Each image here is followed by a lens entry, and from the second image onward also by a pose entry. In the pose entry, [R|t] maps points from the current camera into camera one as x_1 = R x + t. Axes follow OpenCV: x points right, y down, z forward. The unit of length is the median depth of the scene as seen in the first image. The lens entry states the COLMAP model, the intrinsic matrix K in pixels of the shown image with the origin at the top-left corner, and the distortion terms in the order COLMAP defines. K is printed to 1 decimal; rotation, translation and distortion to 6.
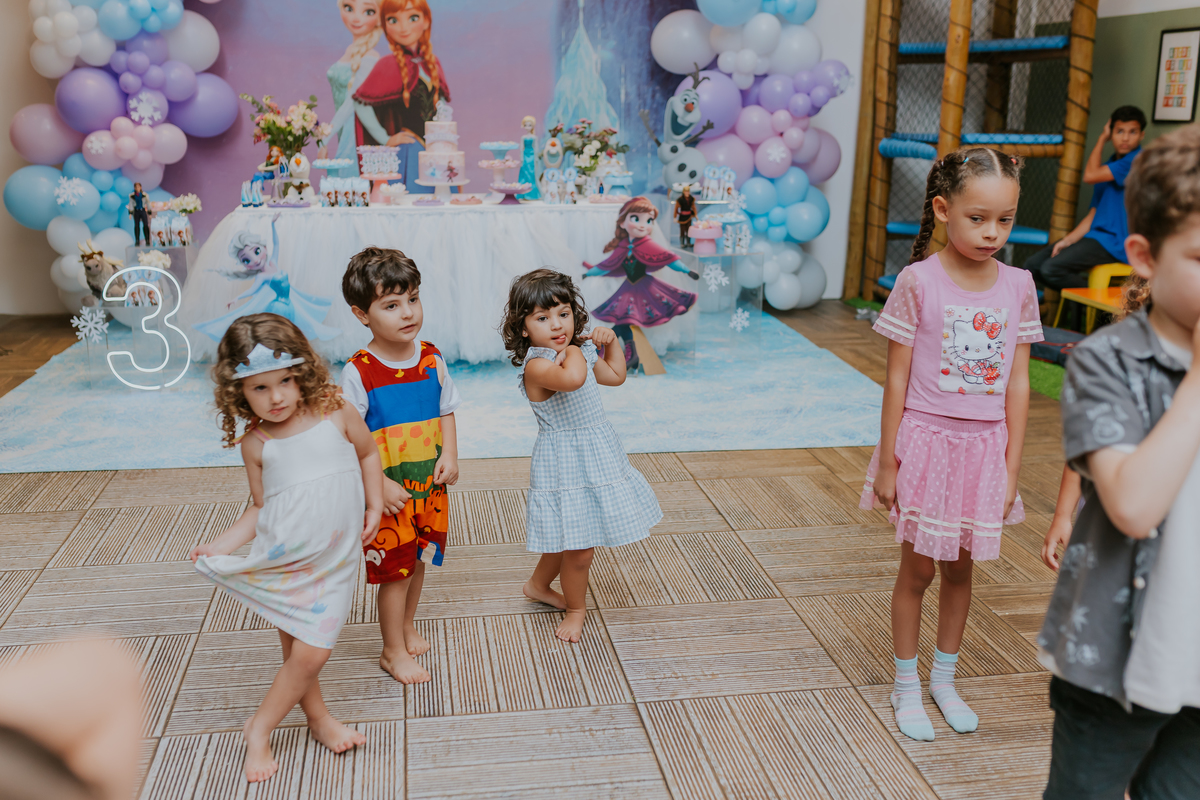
lens RADIAL K [[1195.6, 0, 580.7], [0, 1195.6, 398.9], [0, 0, 1]] dist [0.001929, -0.001146]
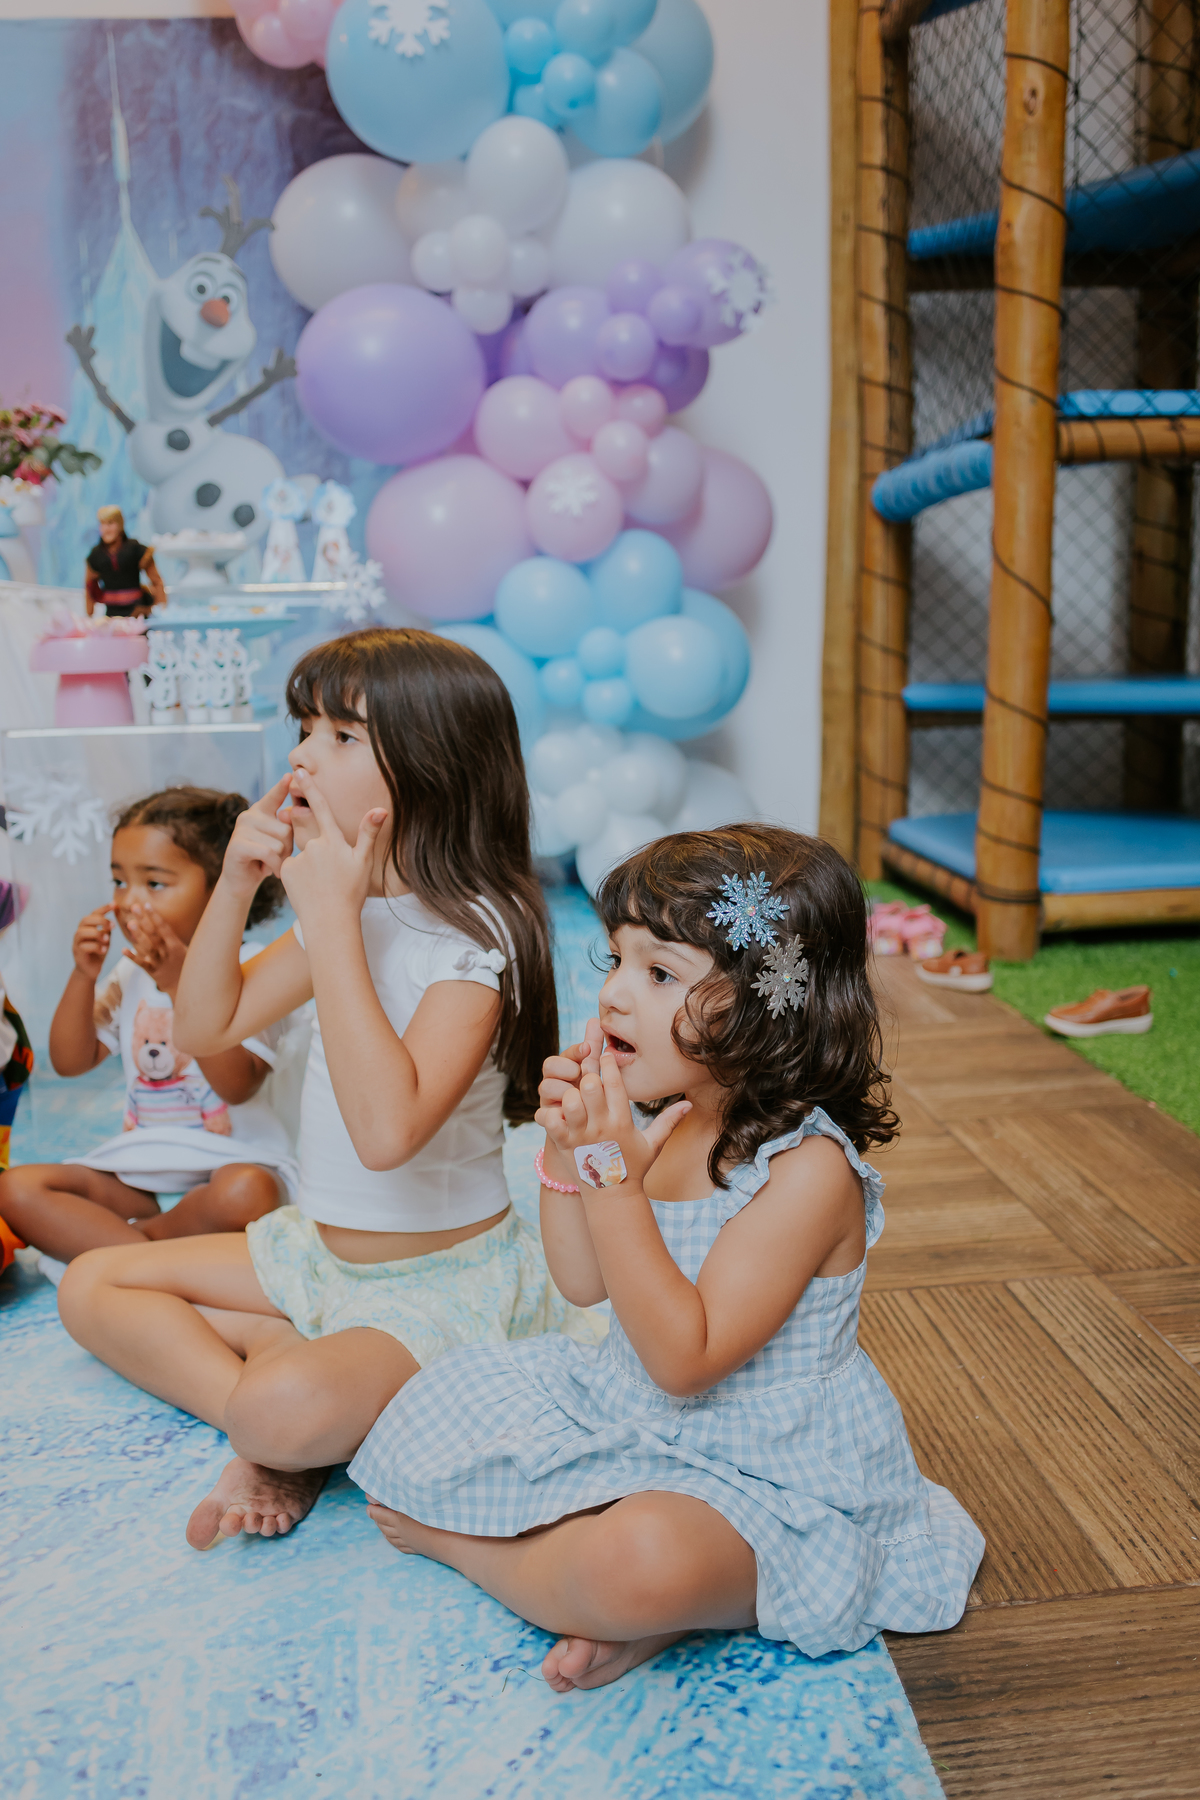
lens RADIAL K [[1516.1, 0, 602.5], [0, 1516.1, 888.7], [0, 0, 1]] dist [-0.041877, 0.045223]
pose [[0.998886, -0.020981, -0.042261, 0.186322], [0.017565, 0.996670, -0.079628, -0.043732], [0.043791, 0.078797, 0.995928, 0.529379]]
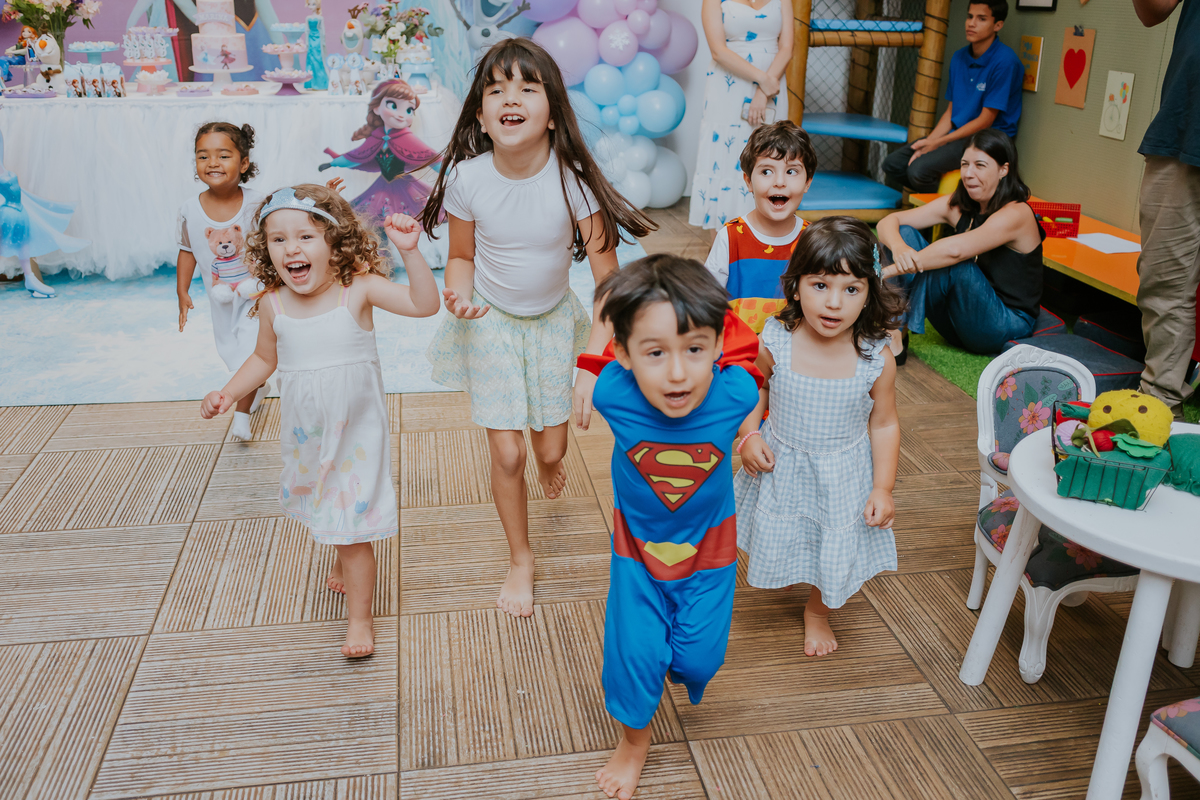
lens RADIAL K [[1116.7, 0, 605.3], [0, 1116.7, 384.9], [0, 0, 1]] dist [-0.037095, 0.040676]
pose [[0.999711, 0.003129, 0.023819, 0.131322], [-0.005521, 0.994868, 0.101031, -0.027657], [-0.023381, -0.101133, 0.994598, 0.126355]]
